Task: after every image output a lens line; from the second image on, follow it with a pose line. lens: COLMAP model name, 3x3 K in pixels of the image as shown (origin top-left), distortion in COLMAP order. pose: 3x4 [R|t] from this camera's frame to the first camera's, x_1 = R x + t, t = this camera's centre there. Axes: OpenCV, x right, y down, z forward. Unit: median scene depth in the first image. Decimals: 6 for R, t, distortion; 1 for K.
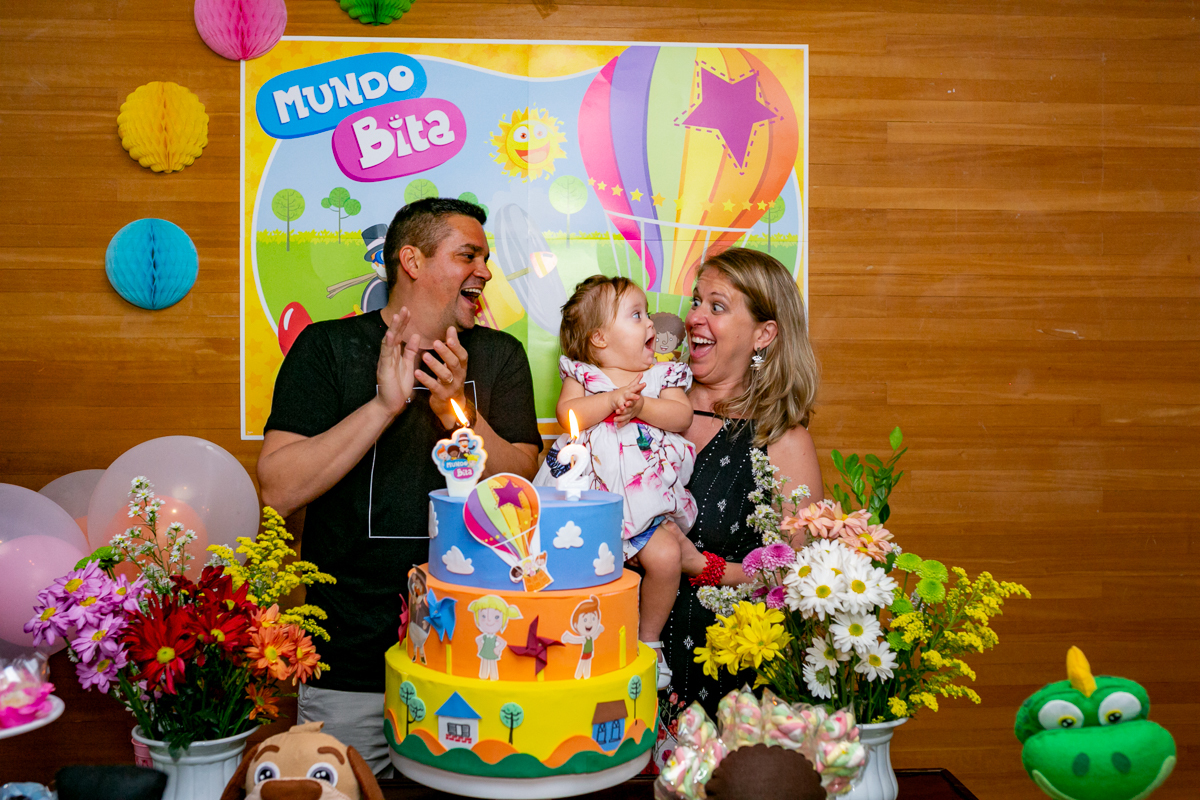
lens RADIAL K [[1037.7, 0, 595.3], [0, 1037.7, 402.6], [0, 0, 1]] dist [-0.050060, 0.054279]
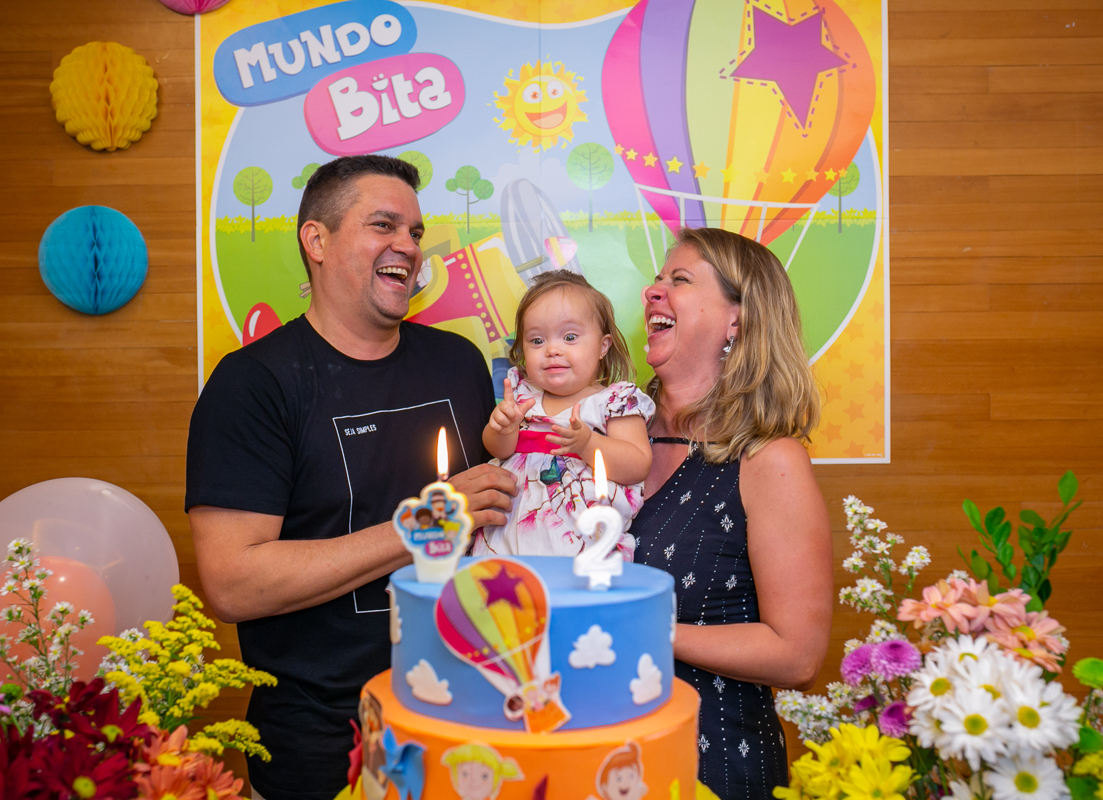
lens RADIAL K [[1040.5, 0, 551.5], [0, 1040.5, 400.0], [0, 0, 1]] dist [-0.040932, 0.032195]
pose [[0.997701, -0.008982, -0.067177, -0.004956], [0.008954, 0.999960, -0.000706, -0.025058], [0.067181, 0.000103, 0.997741, 0.277558]]
